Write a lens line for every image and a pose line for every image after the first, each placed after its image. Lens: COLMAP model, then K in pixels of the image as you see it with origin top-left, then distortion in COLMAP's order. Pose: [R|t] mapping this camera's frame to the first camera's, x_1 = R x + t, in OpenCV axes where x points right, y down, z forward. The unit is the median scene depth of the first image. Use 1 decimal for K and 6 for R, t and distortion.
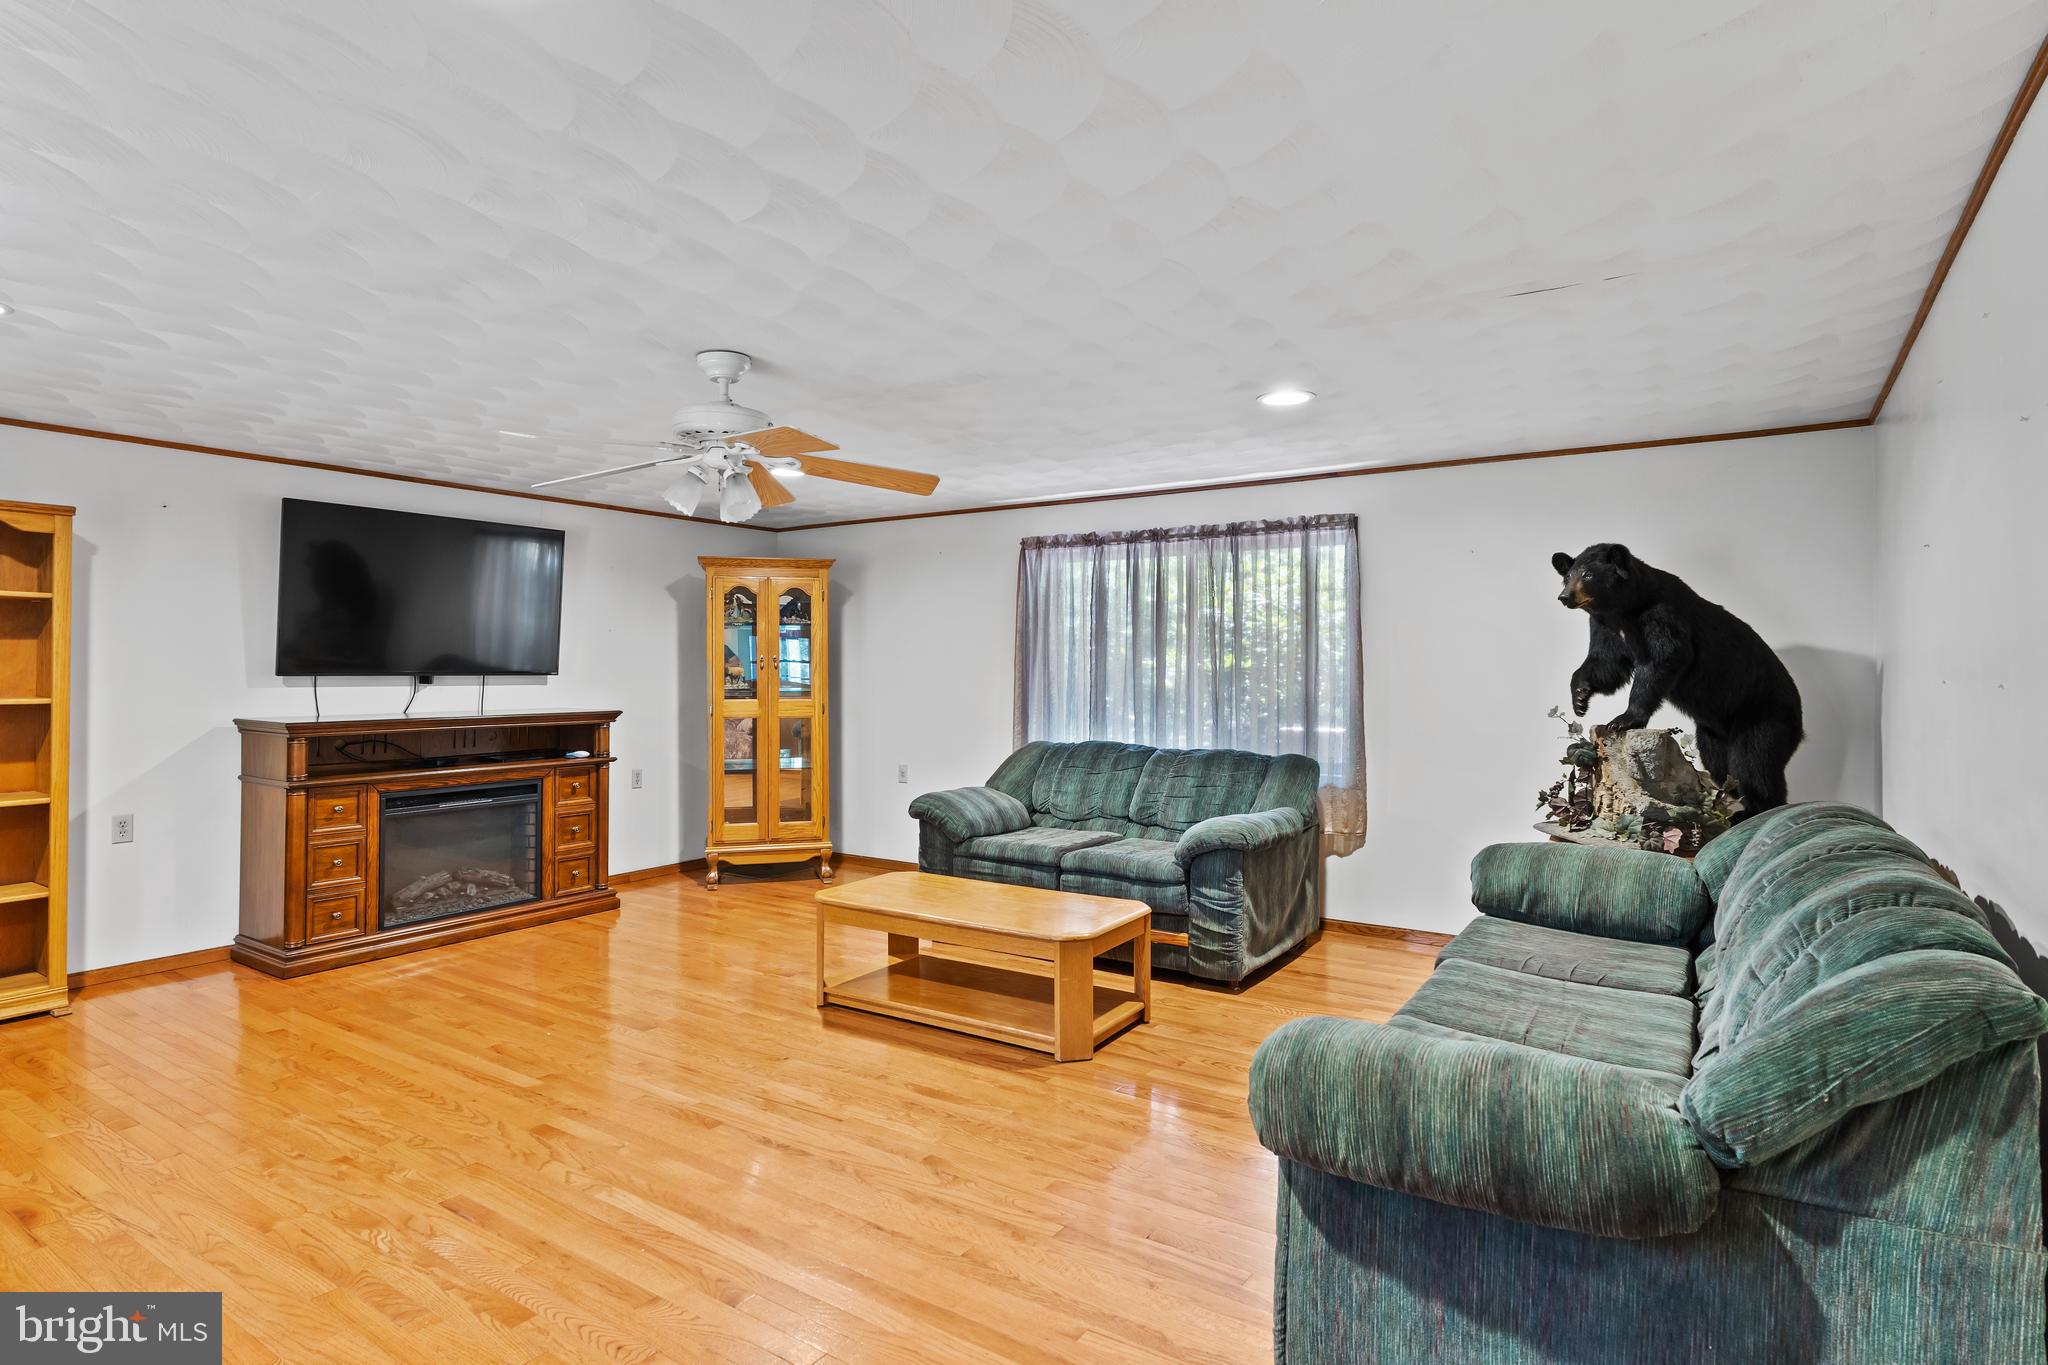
lens RADIAL K [[1087.4, 0, 1005.7], [0, 1087.4, 665.4], [0, 0, 1]] dist [-0.011434, -0.000836]
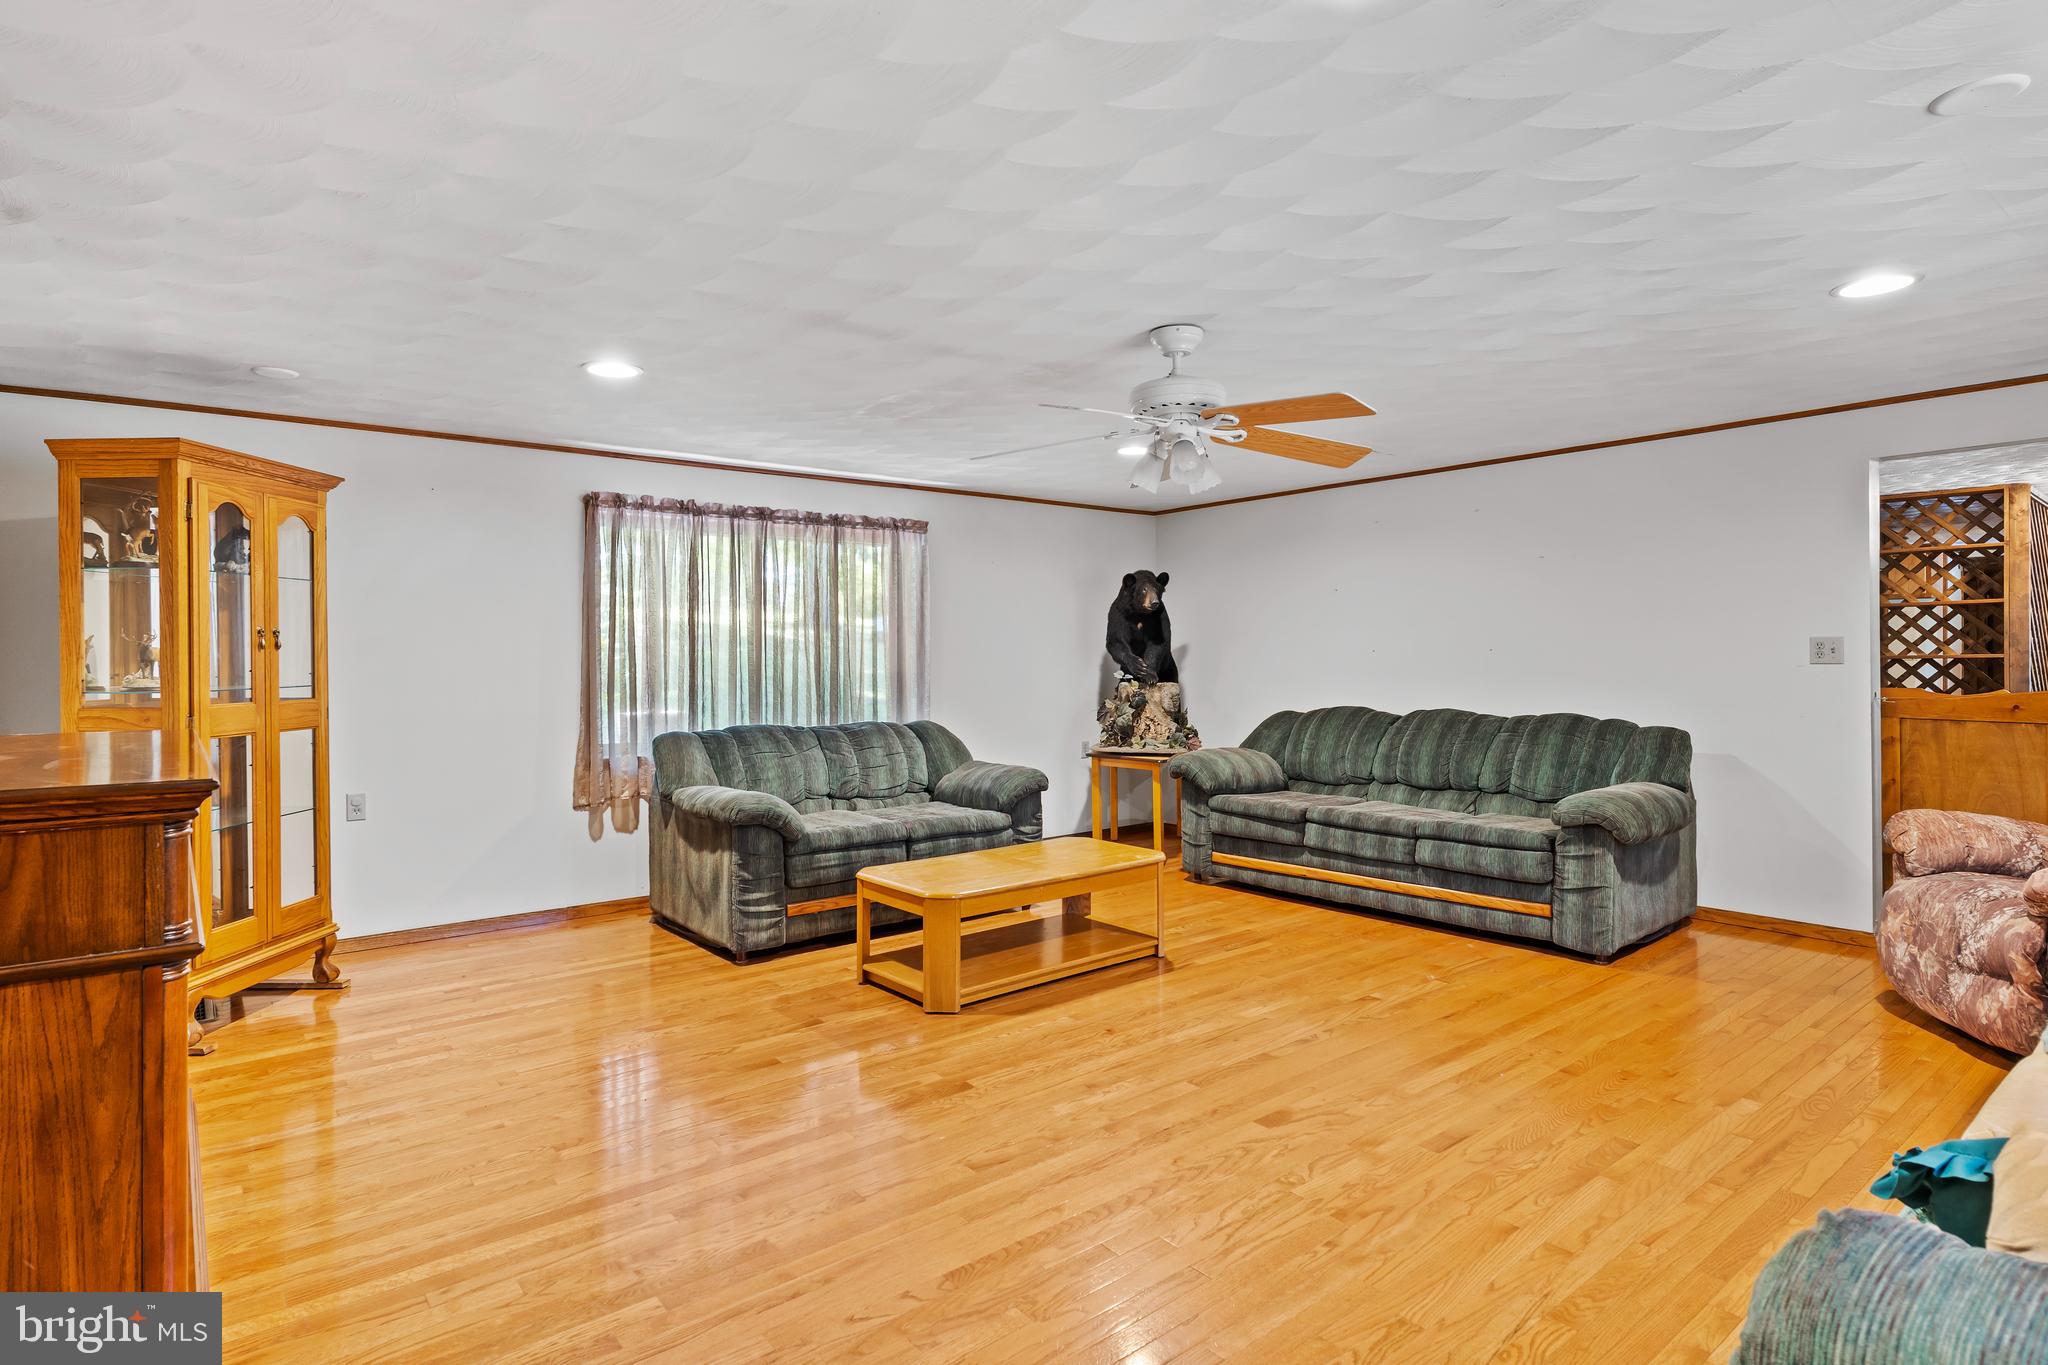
lens RADIAL K [[1087.4, 0, 1003.1], [0, 1087.4, 675.4], [0, 0, 1]] dist [-0.011434, -0.000836]
pose [[0.296350, -0.025194, 0.954747, -0.851259], [0.001134, 0.999661, 0.026028, 0.001898], [-0.955079, -0.006631, 0.296278, 0.565917]]
